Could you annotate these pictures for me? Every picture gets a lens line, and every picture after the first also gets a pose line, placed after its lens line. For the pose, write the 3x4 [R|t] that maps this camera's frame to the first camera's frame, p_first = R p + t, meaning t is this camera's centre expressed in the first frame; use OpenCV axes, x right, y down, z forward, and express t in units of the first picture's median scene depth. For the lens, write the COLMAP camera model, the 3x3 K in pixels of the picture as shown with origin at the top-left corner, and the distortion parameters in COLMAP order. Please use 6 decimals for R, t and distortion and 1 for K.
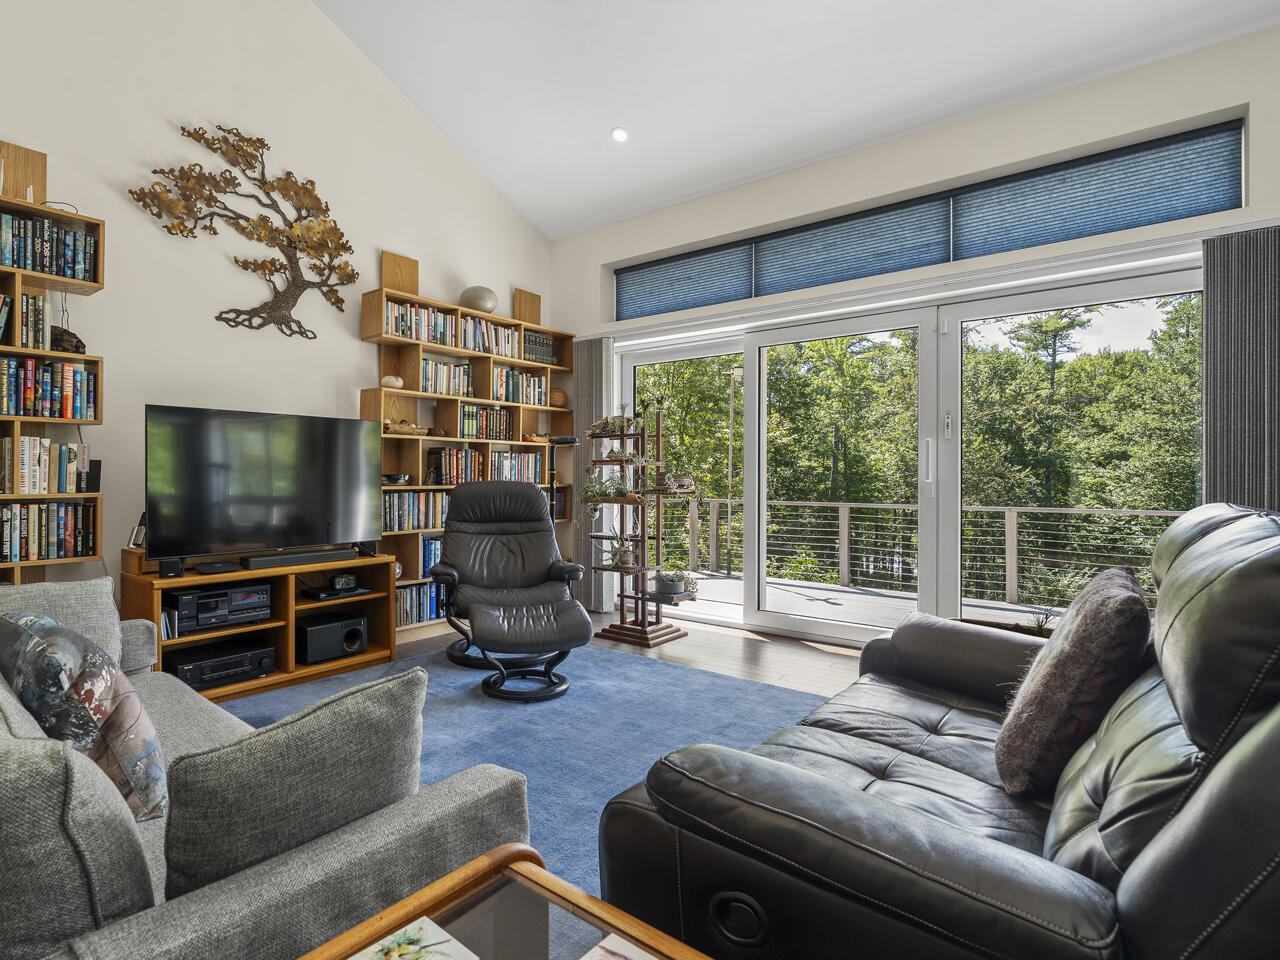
lens RADIAL K [[667.4, 0, 562.8], [0, 667.4, 474.2], [0, 0, 1]] dist [-0.006605, 0.001314]
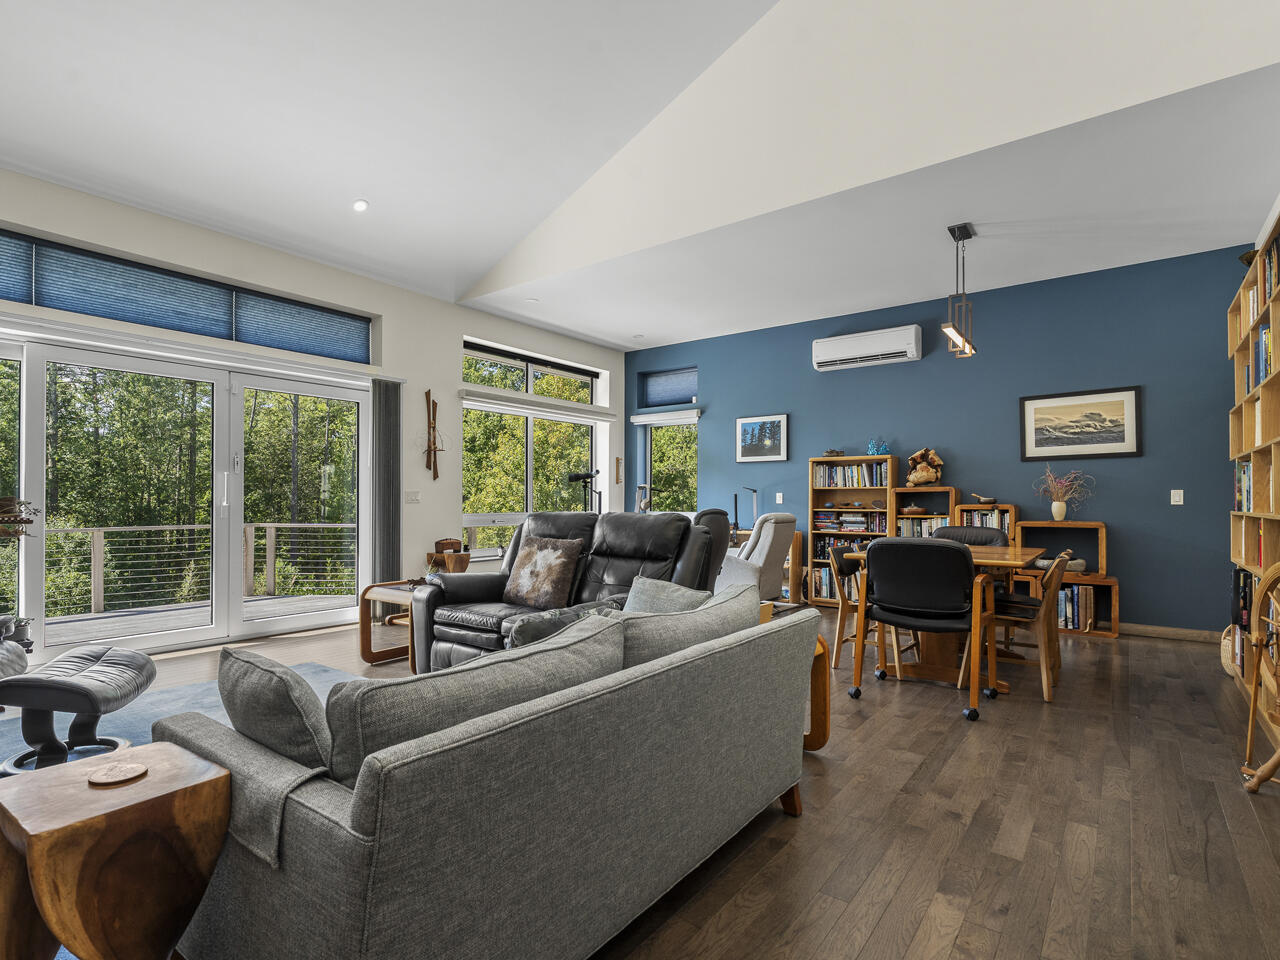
lens RADIAL K [[667.4, 0, 578.1], [0, 667.4, 497.8], [0, 0, 1]] dist [-0.006605, 0.001314]
pose [[-0.023463, 0.000313, 0.999725, -0.727810], [-0.001805, 0.999998, -0.000355, -0.008039], [-0.999723, -0.001813, -0.023463, 0.339153]]
